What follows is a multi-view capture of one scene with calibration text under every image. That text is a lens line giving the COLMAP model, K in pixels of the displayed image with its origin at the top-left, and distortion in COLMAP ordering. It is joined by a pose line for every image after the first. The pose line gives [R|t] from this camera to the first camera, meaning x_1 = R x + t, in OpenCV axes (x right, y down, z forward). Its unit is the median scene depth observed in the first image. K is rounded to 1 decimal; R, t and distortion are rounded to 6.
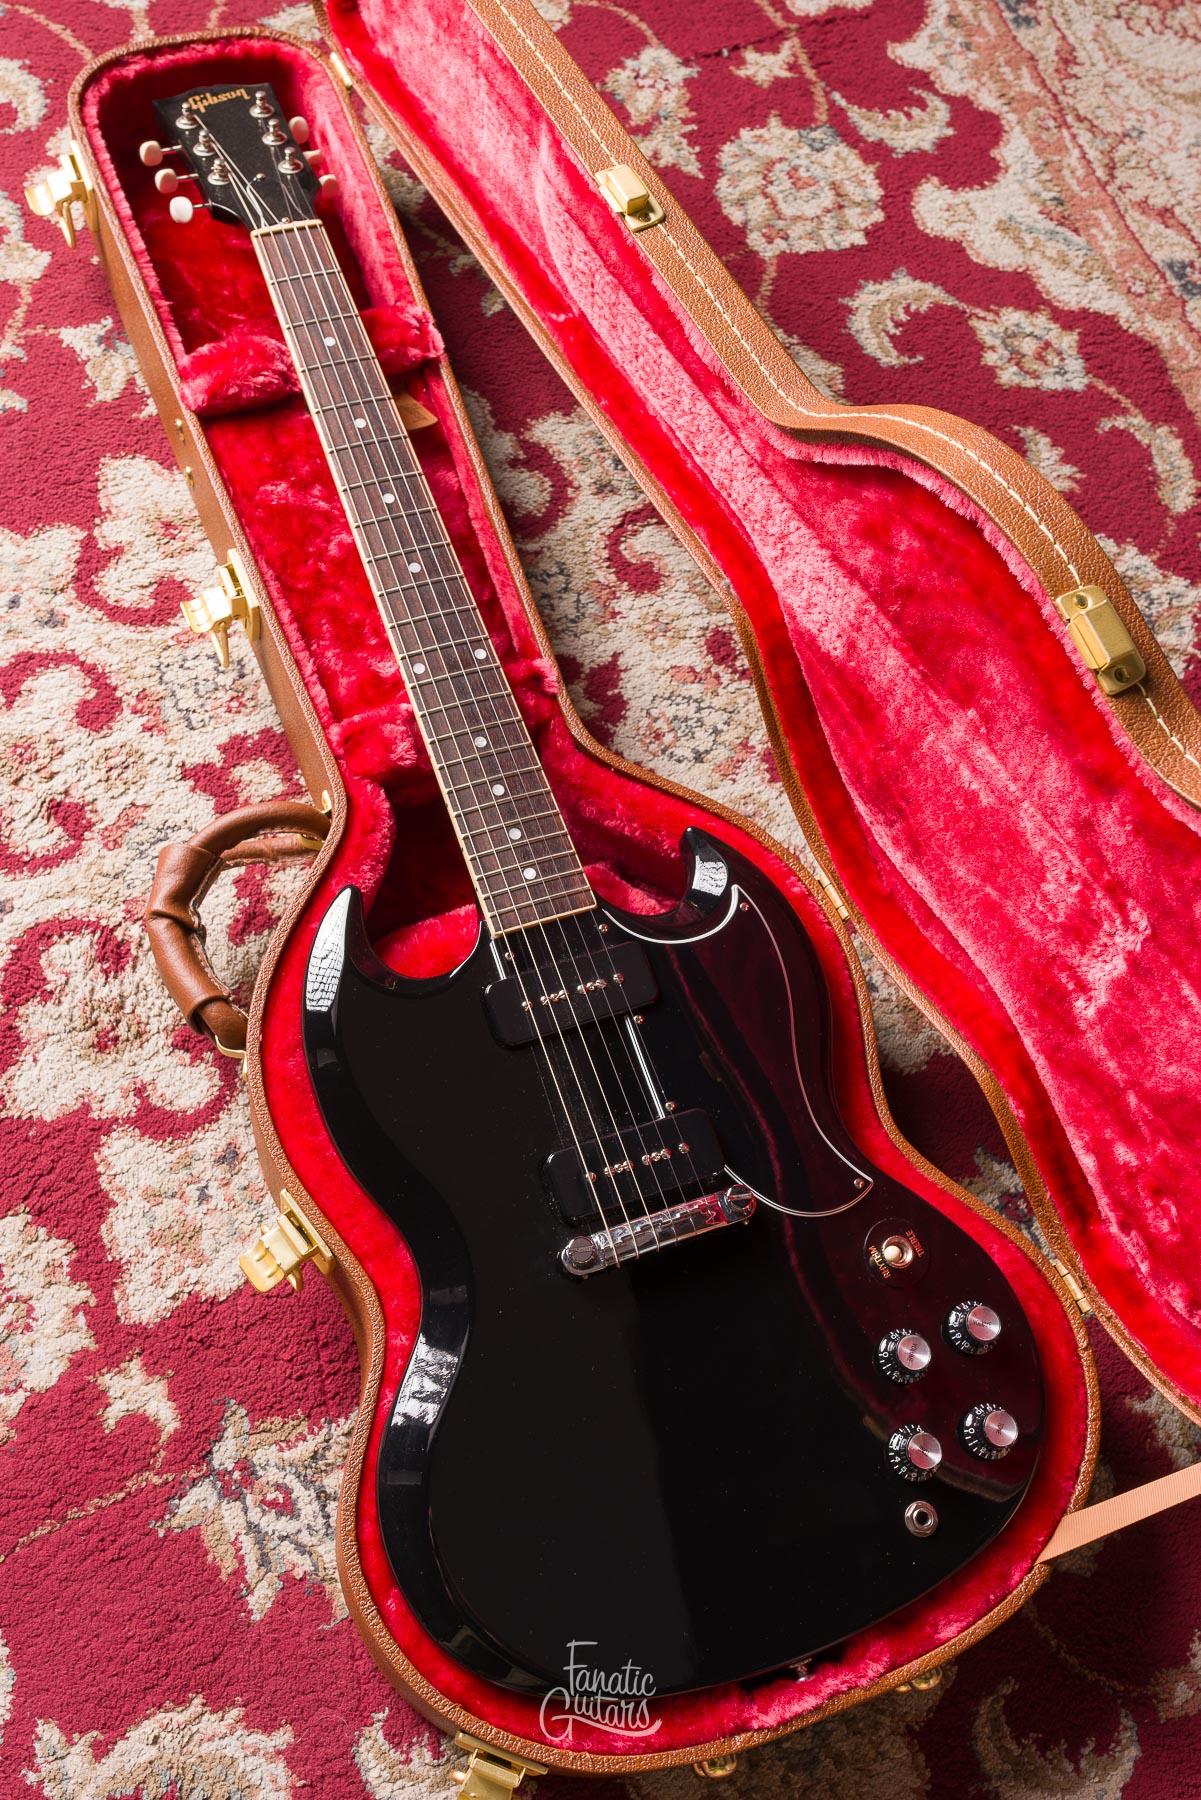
lens RADIAL K [[1937.6, 0, 568.2], [0, 1937.6, 858.6], [0, 0, 1]] dist [0.005077, -0.006648]
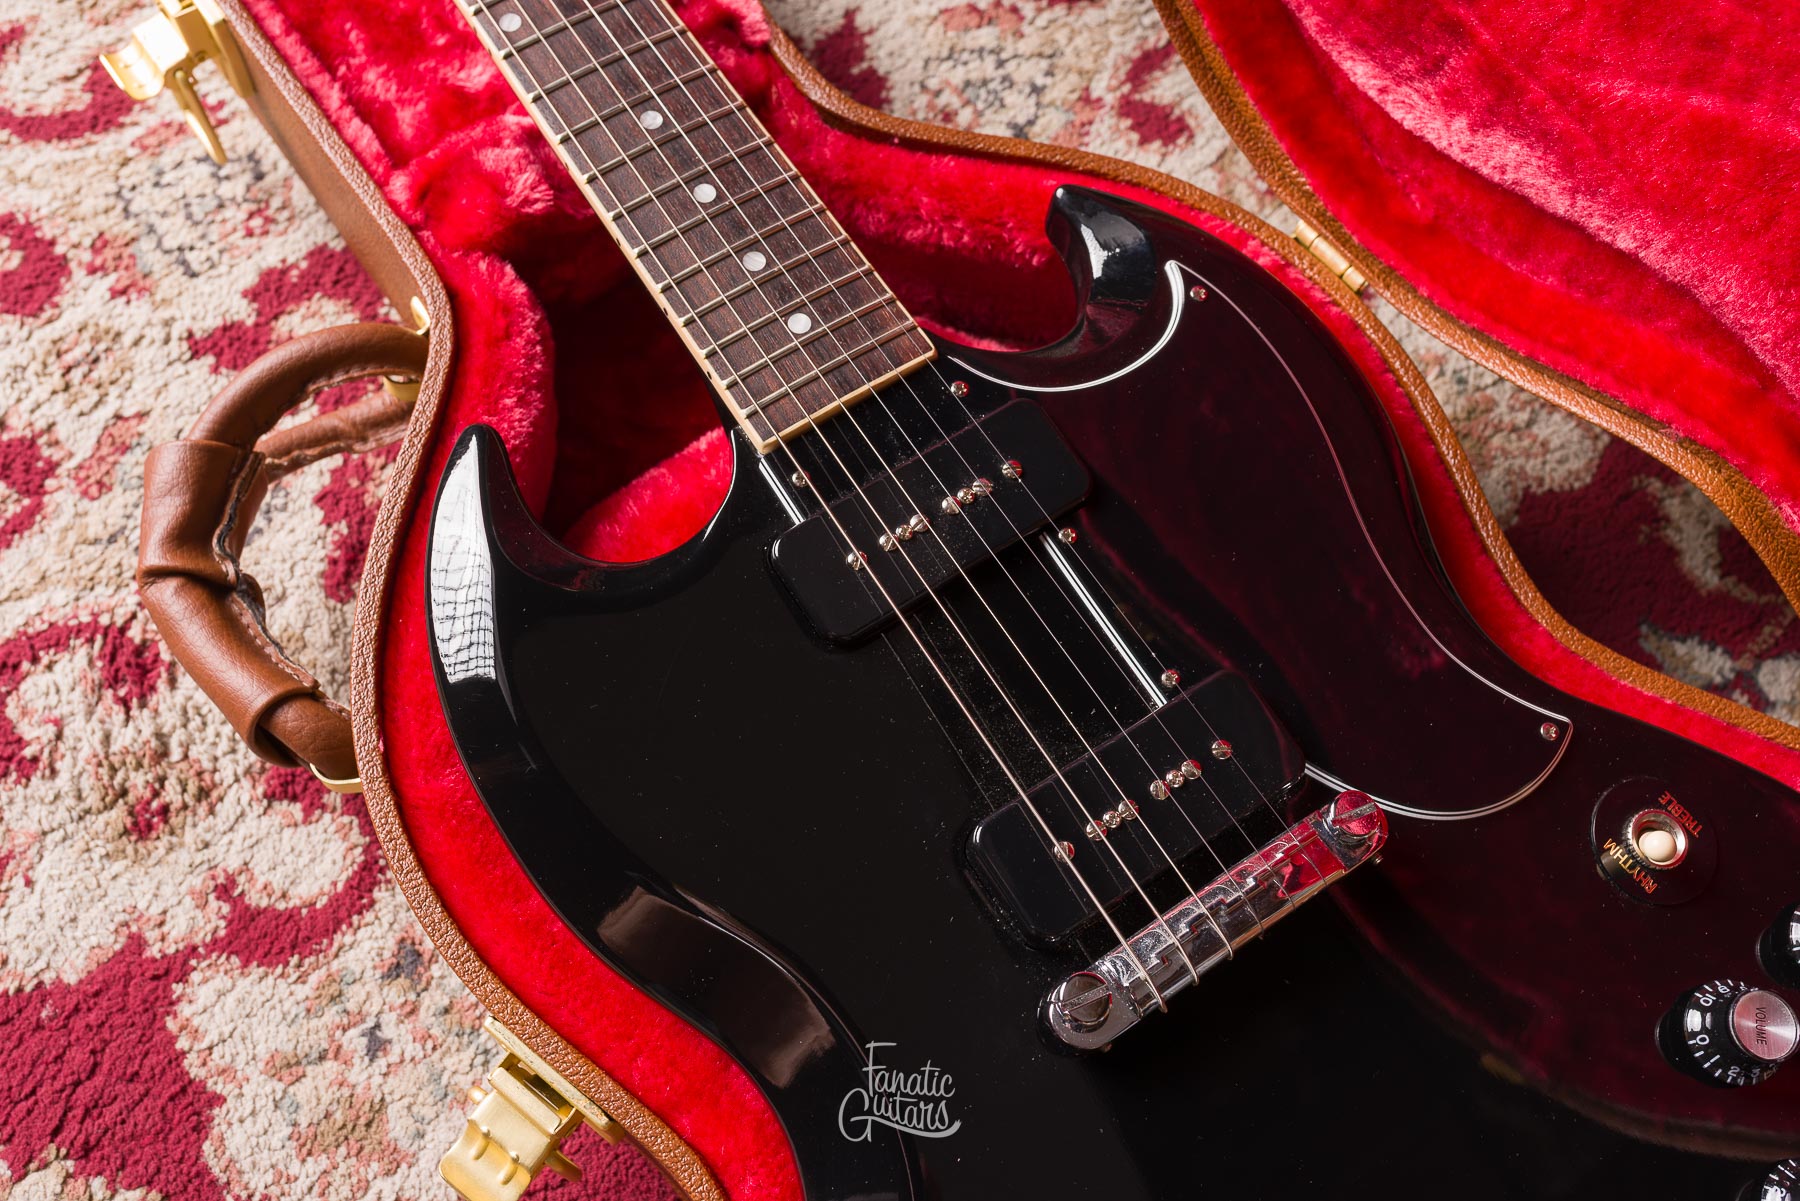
lens RADIAL K [[1767.0, 0, 900.3], [0, 1767.0, 601.9], [0, 0, 1]] dist [-0.000573, 0.009622]
pose [[0.969178, -0.245340, 0.022424, -0.020454], [0.243823, 0.968240, 0.055326, 0.055719], [-0.035285, -0.048153, 0.998216, 0.461034]]
